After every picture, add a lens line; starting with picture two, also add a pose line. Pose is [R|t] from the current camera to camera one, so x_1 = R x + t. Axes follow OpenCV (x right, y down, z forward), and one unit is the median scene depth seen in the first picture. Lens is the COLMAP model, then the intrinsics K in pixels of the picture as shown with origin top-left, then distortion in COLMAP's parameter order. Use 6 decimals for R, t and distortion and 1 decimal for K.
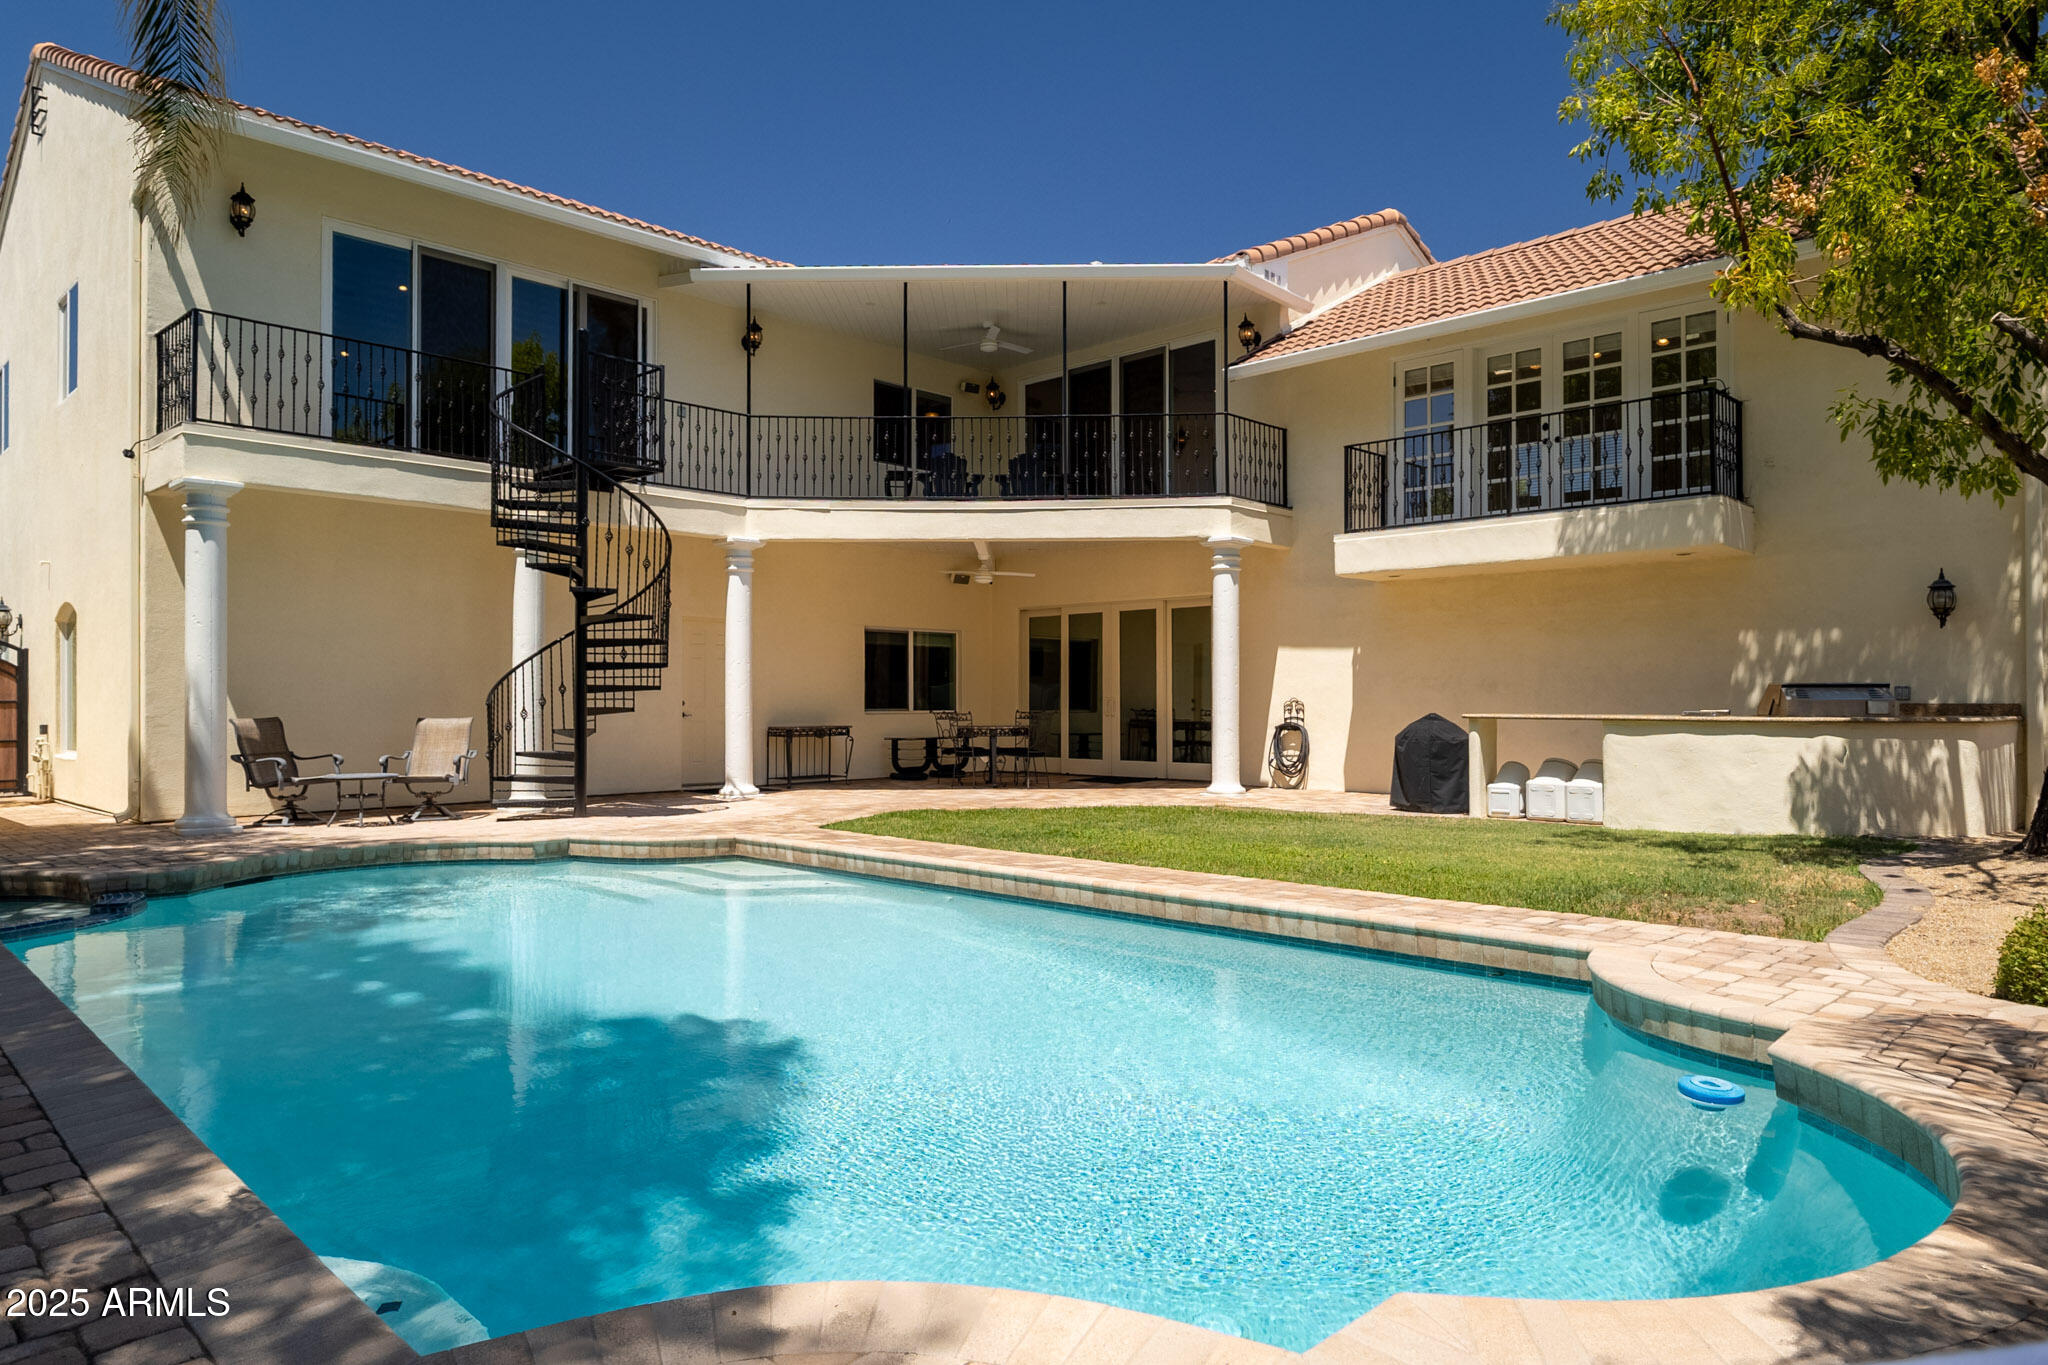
lens RADIAL K [[1307.9, 0, 1021.6], [0, 1307.9, 678.7], [0, 0, 1]] dist [0.021089, -0.002939]
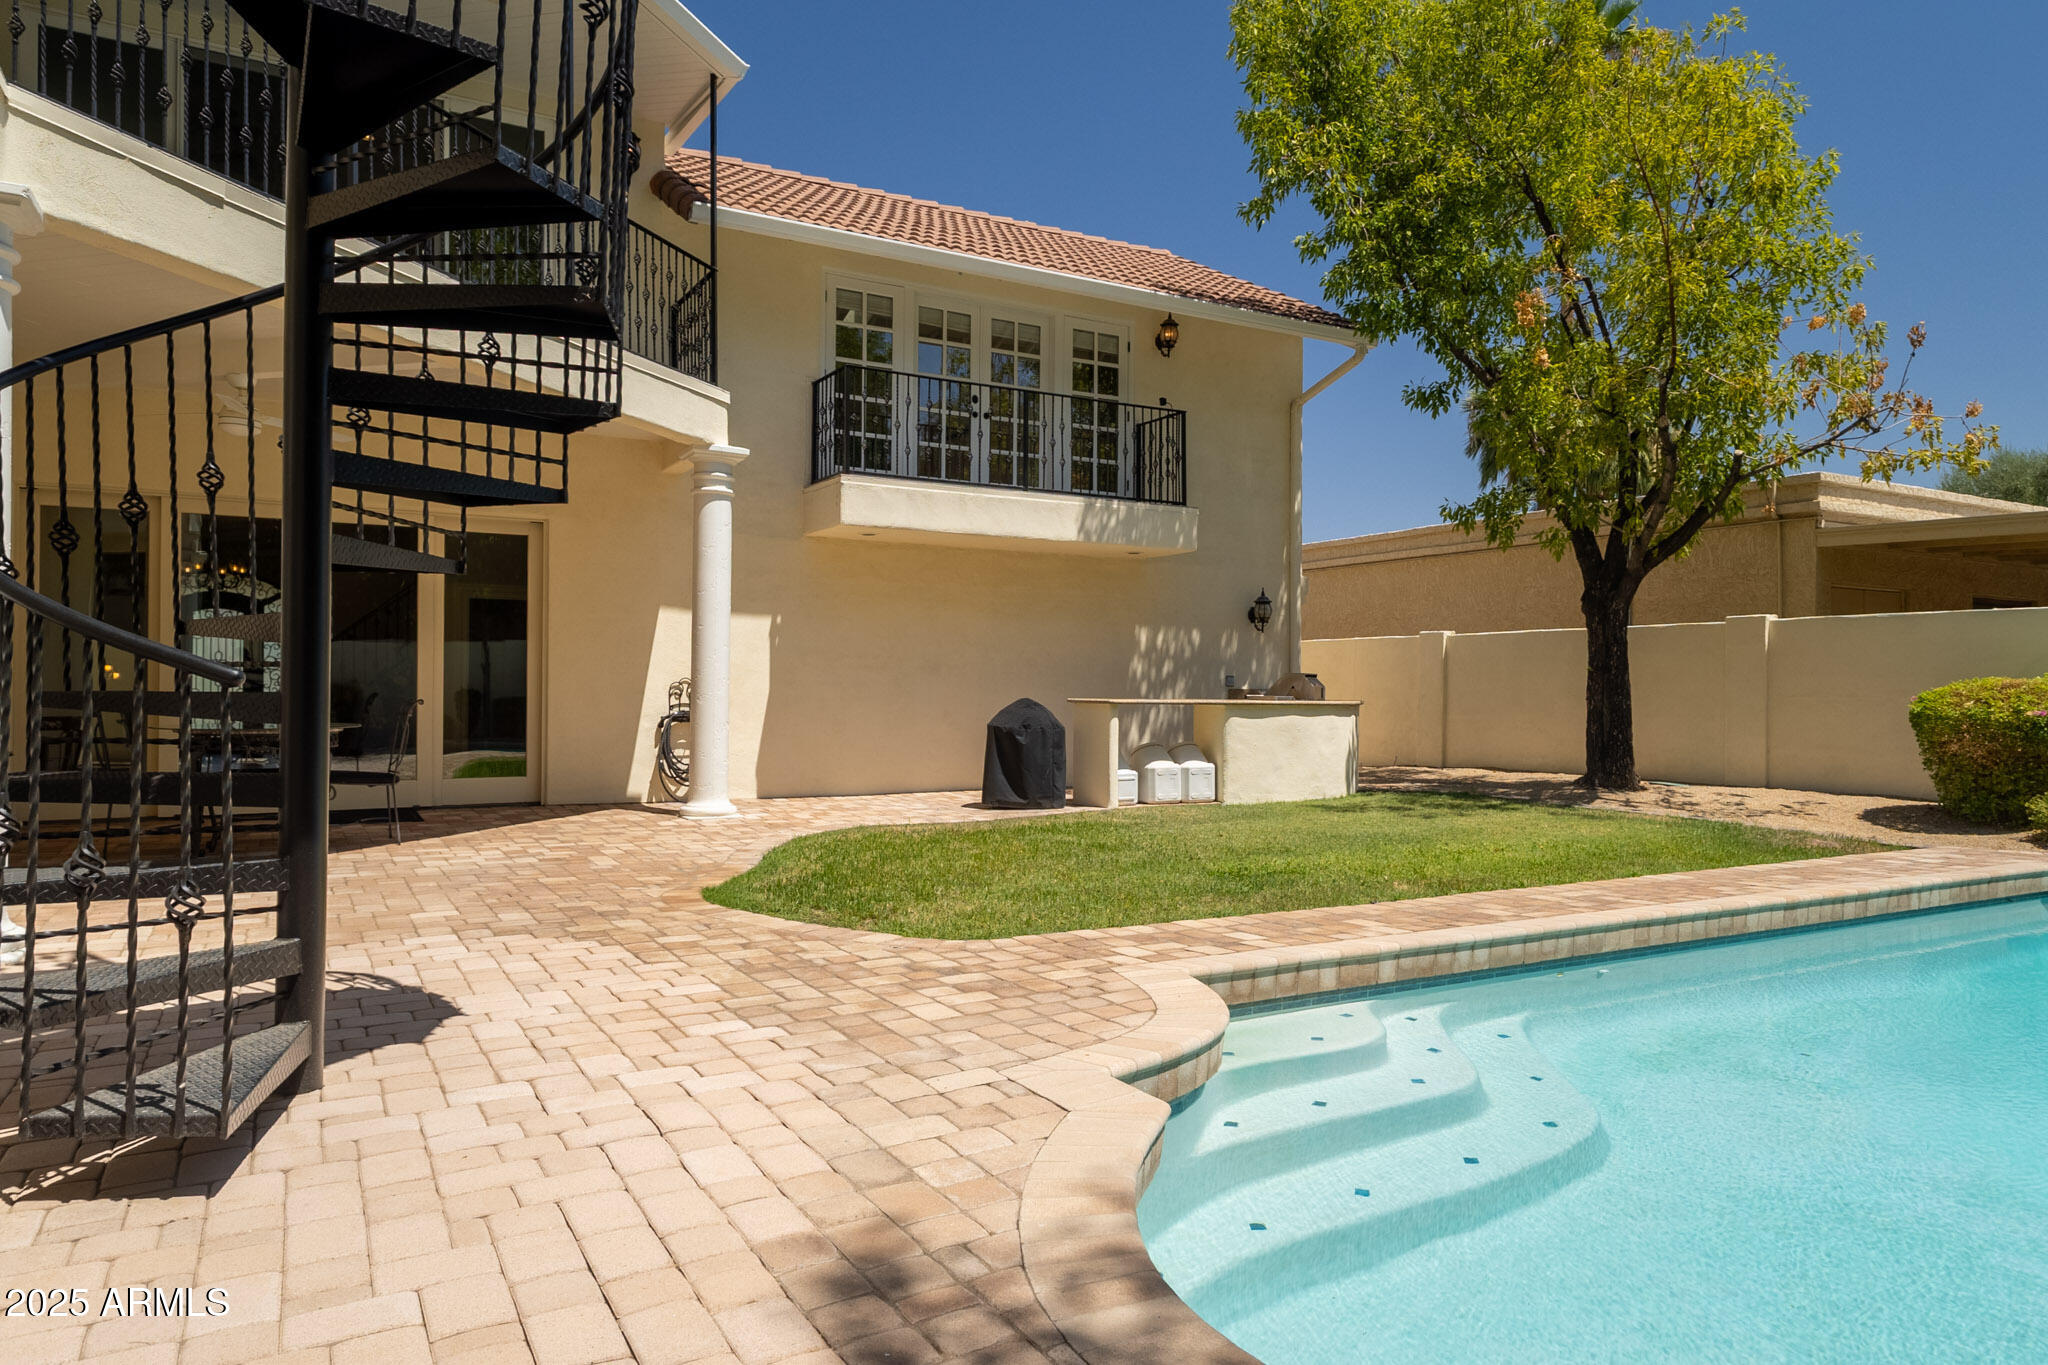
lens RADIAL K [[1307.9, 0, 1021.3], [0, 1307.9, 693.7], [0, 0, 1]] dist [0.021089, -0.002939]
pose [[0.266241, -0.001055, 0.963906, -0.553175], [-0.025227, 0.999649, 0.008062, 0.015787], [-0.963576, -0.026463, 0.266121, 0.759757]]
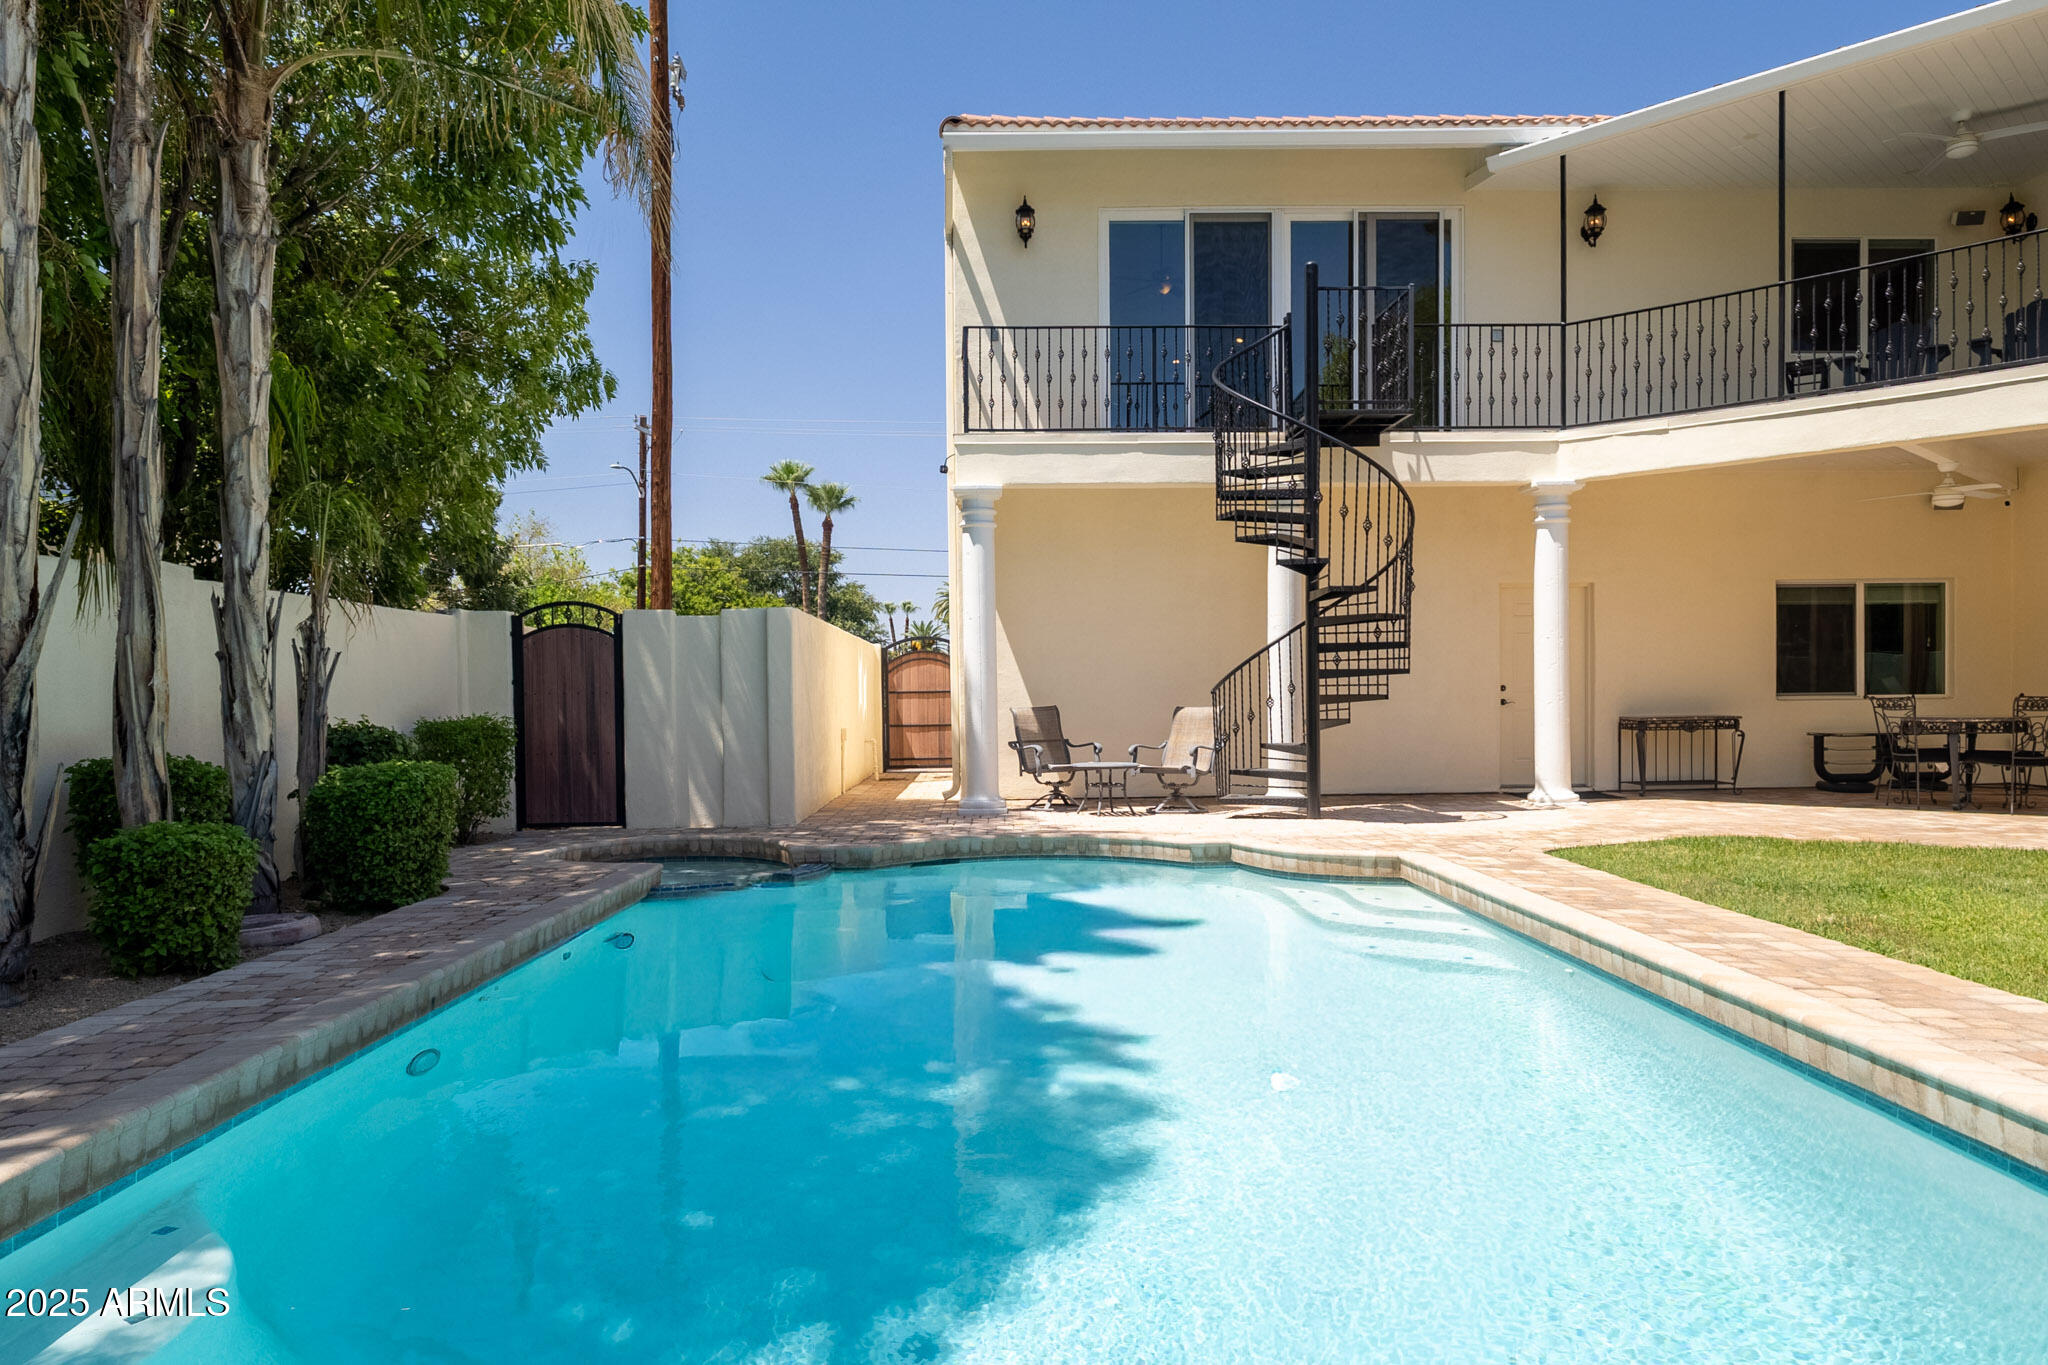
lens RADIAL K [[1392.2, 0, 1014.3], [0, 1392.2, 715.9], [0, 0, 1]] dist [0.020705, -0.013040]
pose [[0.710197, 0.005028, -0.703985, 0.174941], [0.023146, 0.999267, 0.030486, 0.002515], [0.703623, -0.037946, 0.709560, 0.182523]]
